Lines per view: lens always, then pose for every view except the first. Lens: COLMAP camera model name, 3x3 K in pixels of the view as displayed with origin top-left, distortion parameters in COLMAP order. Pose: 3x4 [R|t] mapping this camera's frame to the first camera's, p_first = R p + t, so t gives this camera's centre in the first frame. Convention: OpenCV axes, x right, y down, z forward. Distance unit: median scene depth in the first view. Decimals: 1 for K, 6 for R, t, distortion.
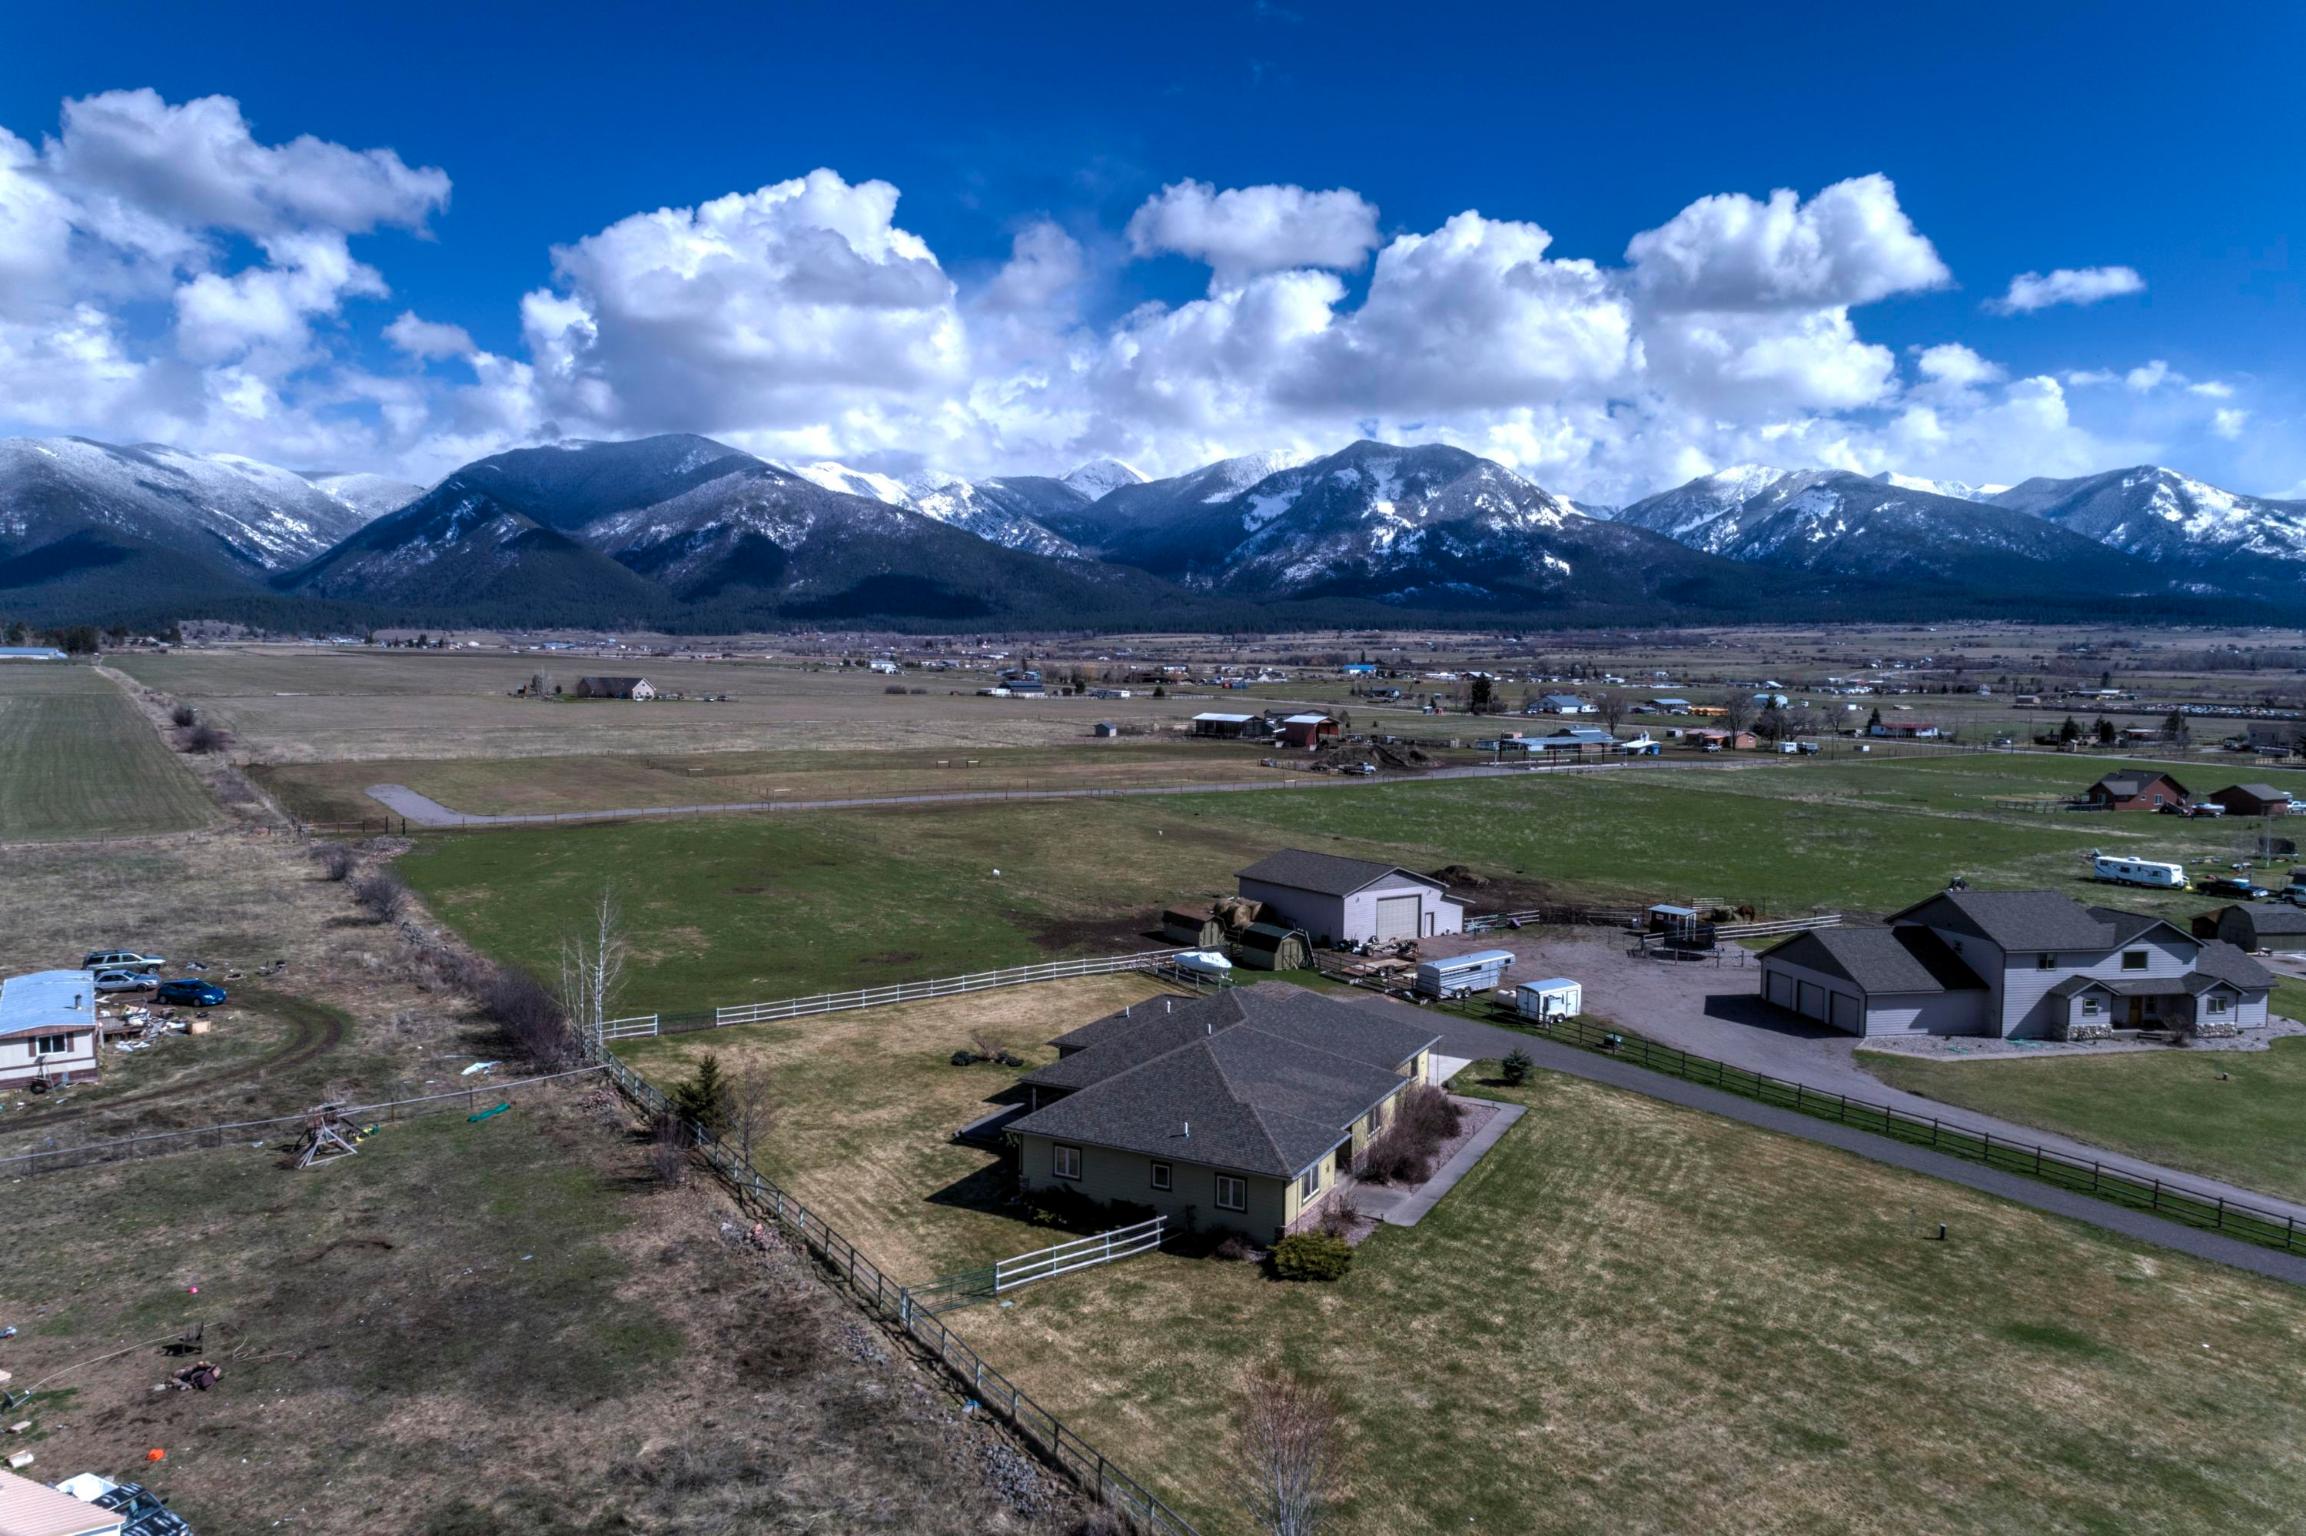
lens RADIAL K [[1529.2, 0, 1150.3], [0, 1529.2, 791.7], [0, 0, 1]] dist [0.020066, 0.010896]
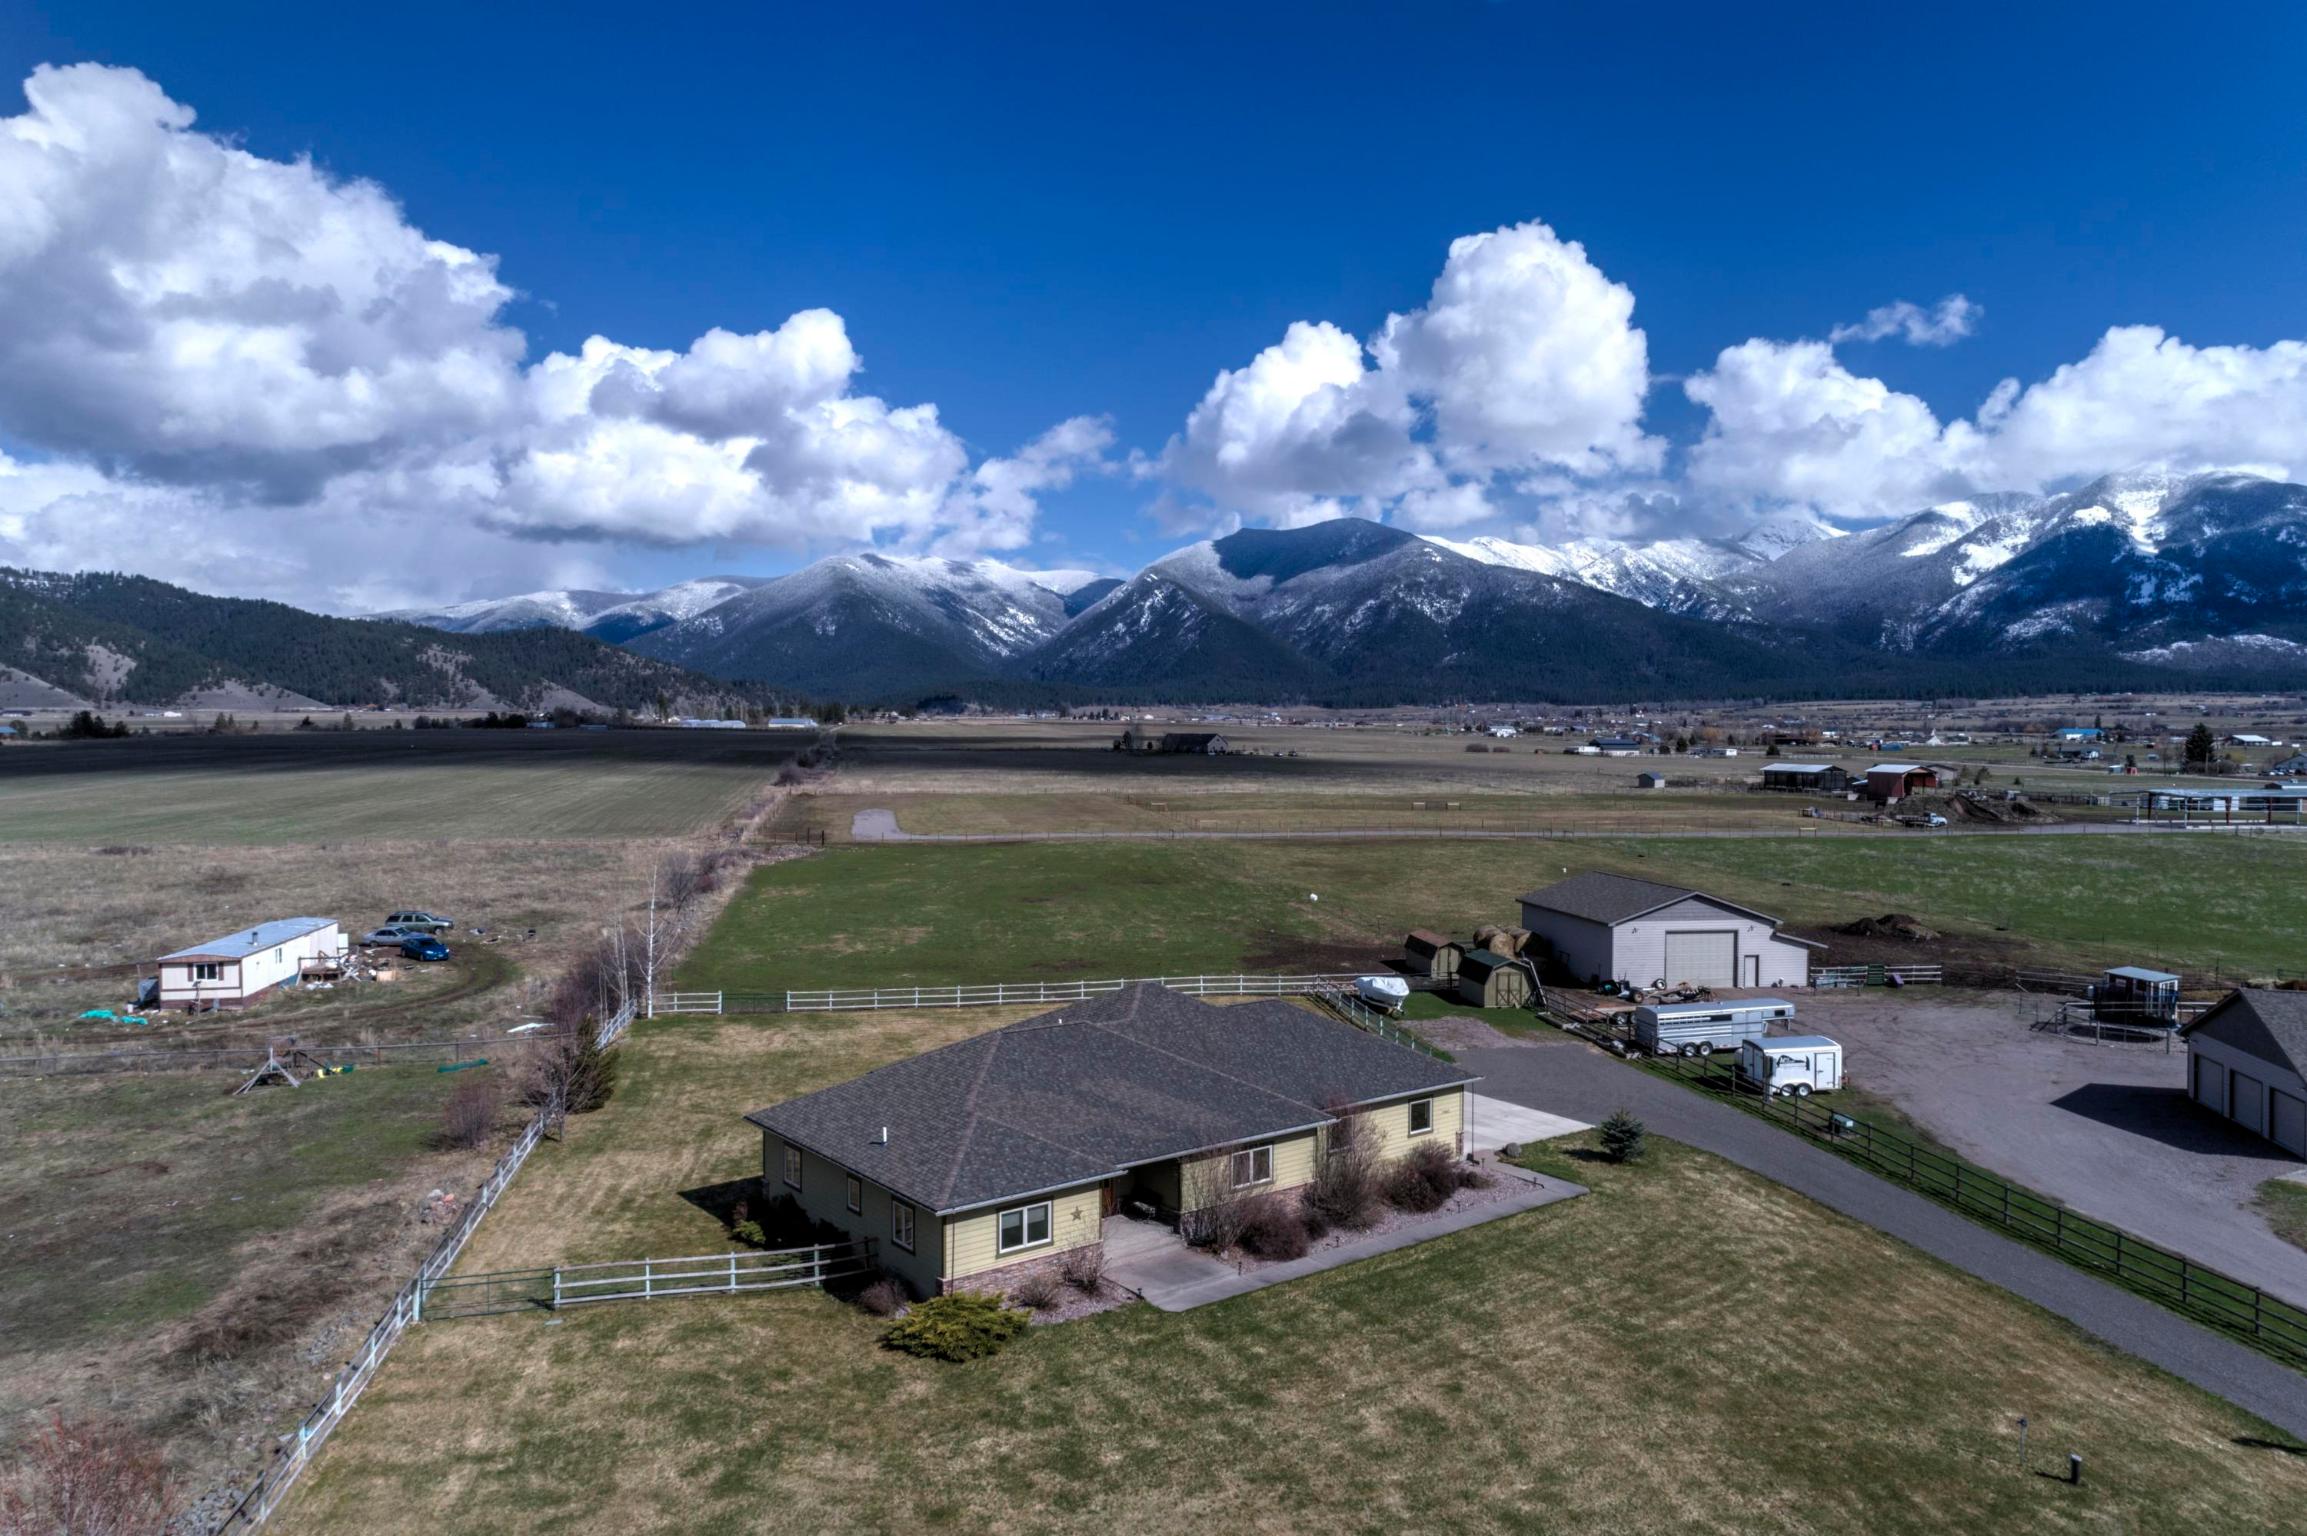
lens RADIAL K [[1529.8, 0, 1152.5], [0, 1529.8, 757.5], [0, 0, 1]] dist [0.020066, 0.010896]
pose [[0.911733, 0.002566, -0.410774, 0.148963], [-0.031396, 0.997491, -0.063453, 0.025501], [0.409581, 0.070749, 0.909526, 0.114165]]
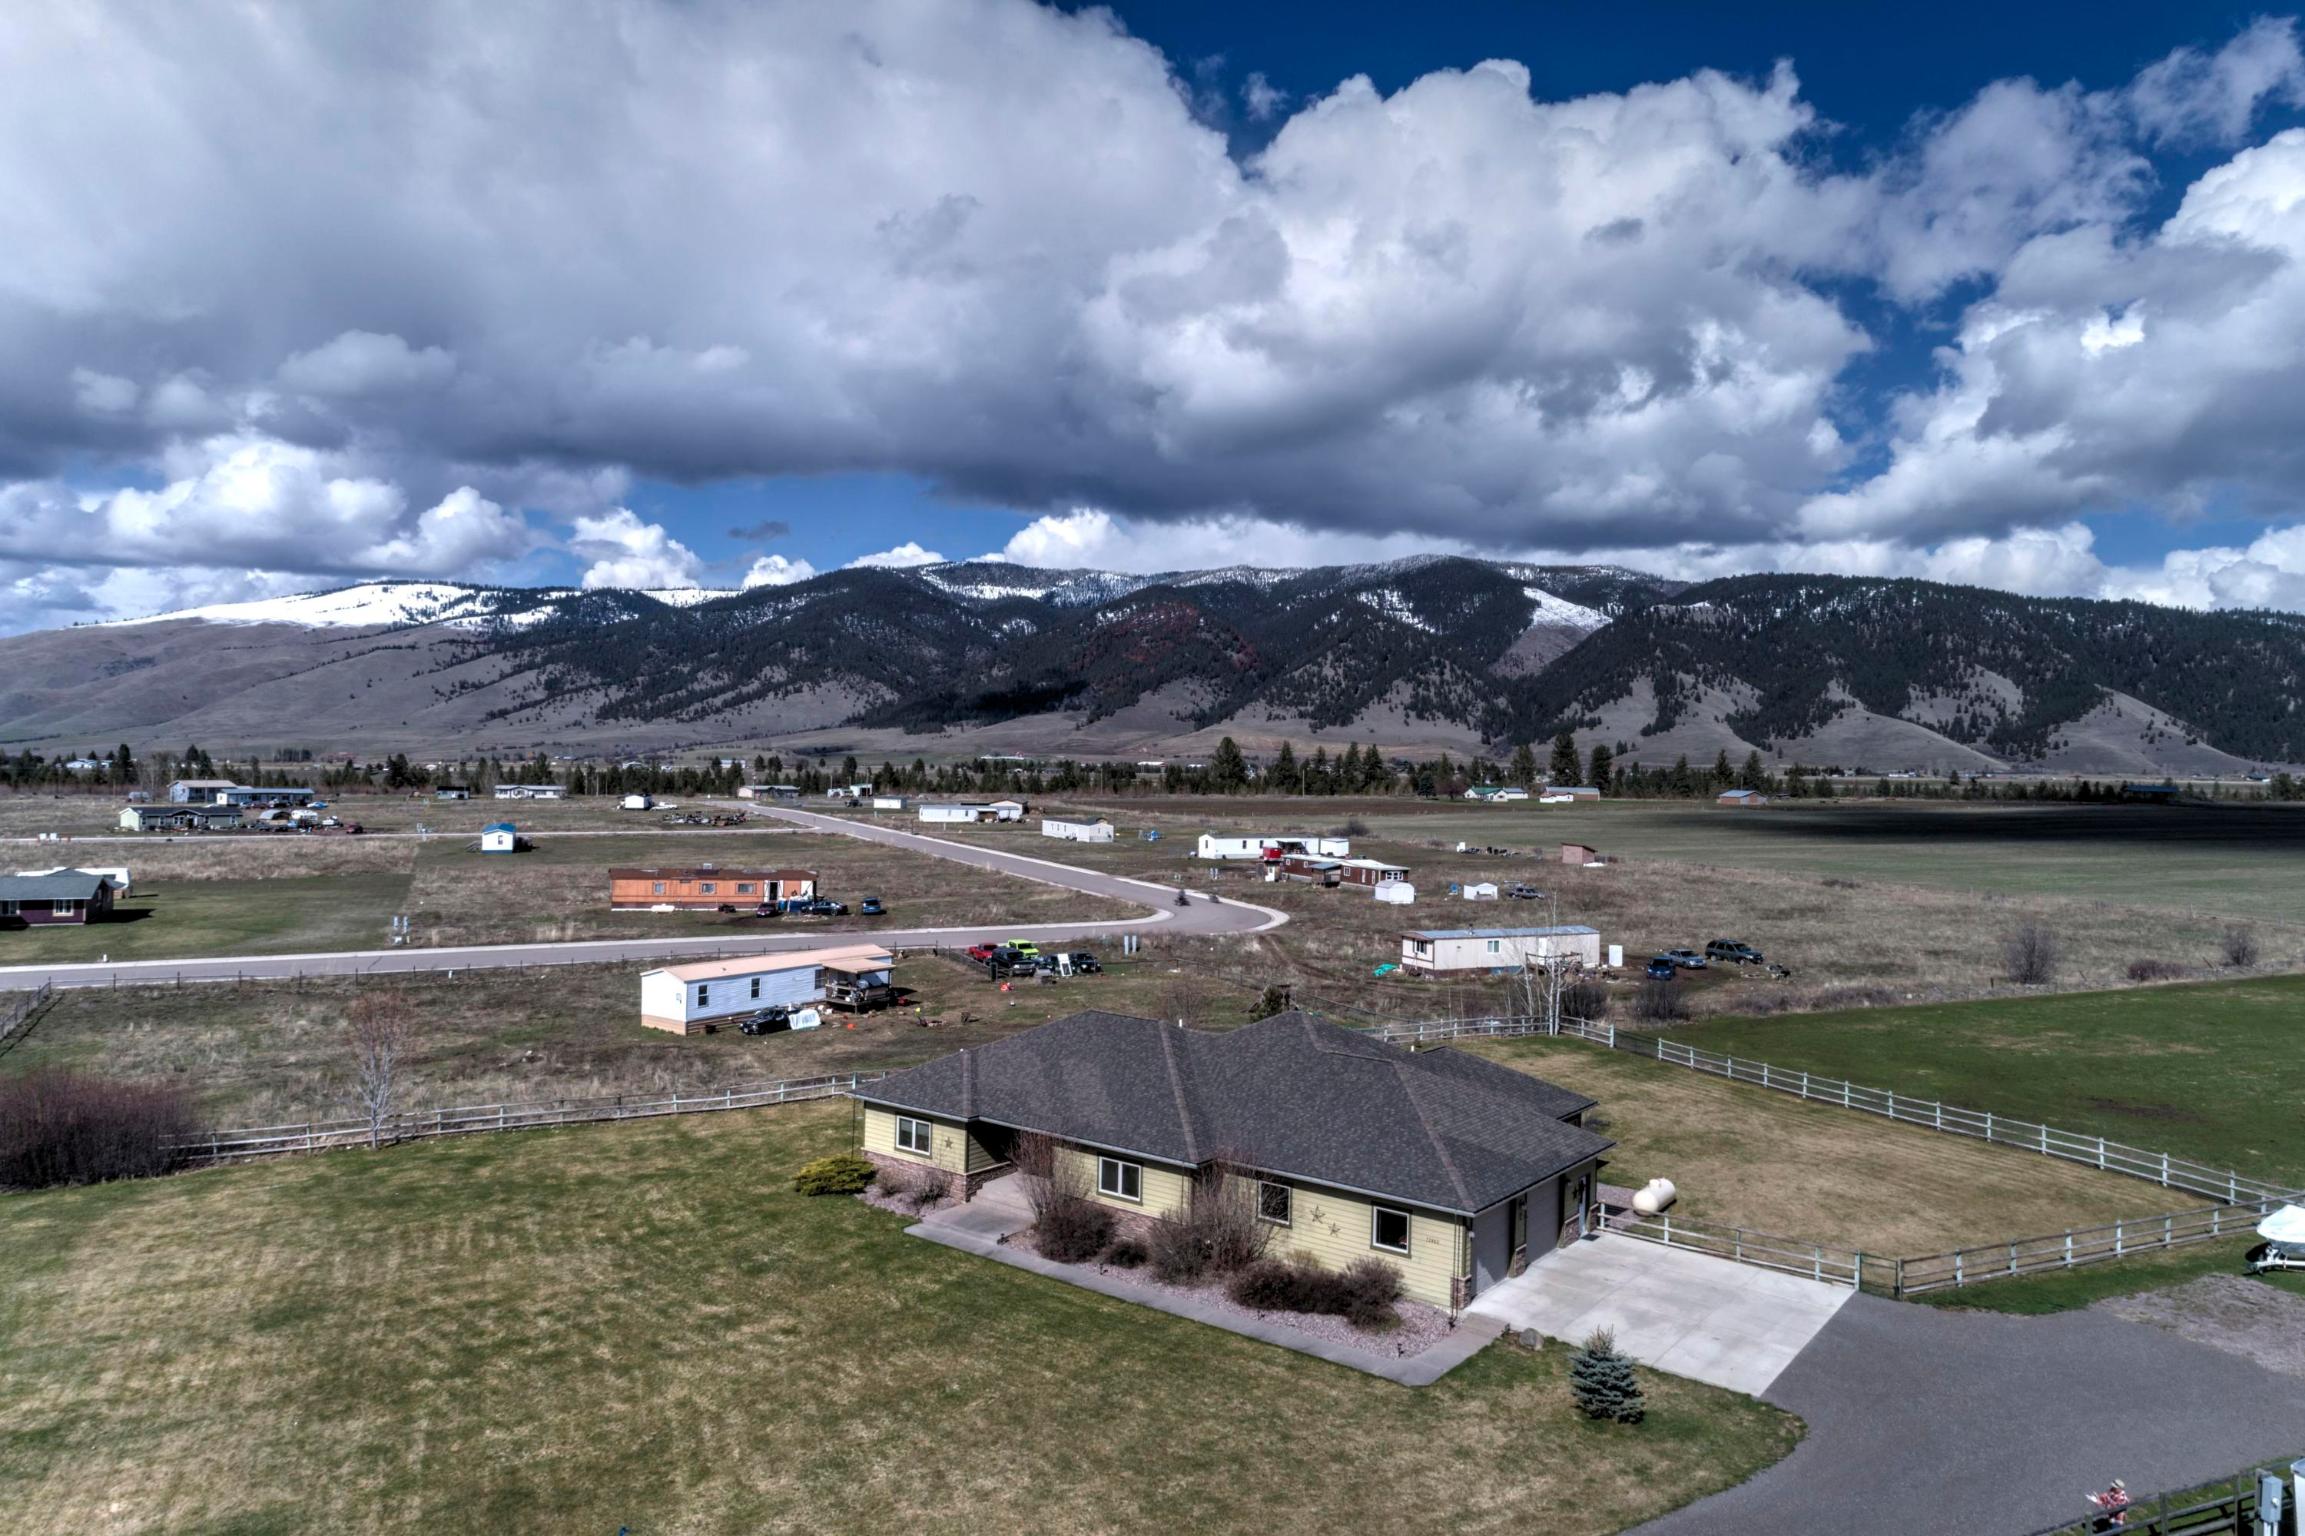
lens RADIAL K [[1528.5, 0, 1158.5], [0, 1528.5, 780.8], [0, 0, 1]] dist [0.020066, 0.010896]
pose [[-0.168562, 0.000307, -0.985691, 0.322198], [-0.109959, 0.993752, 0.019114, 0.003131], [0.979539, 0.111608, -0.167475, 0.415490]]
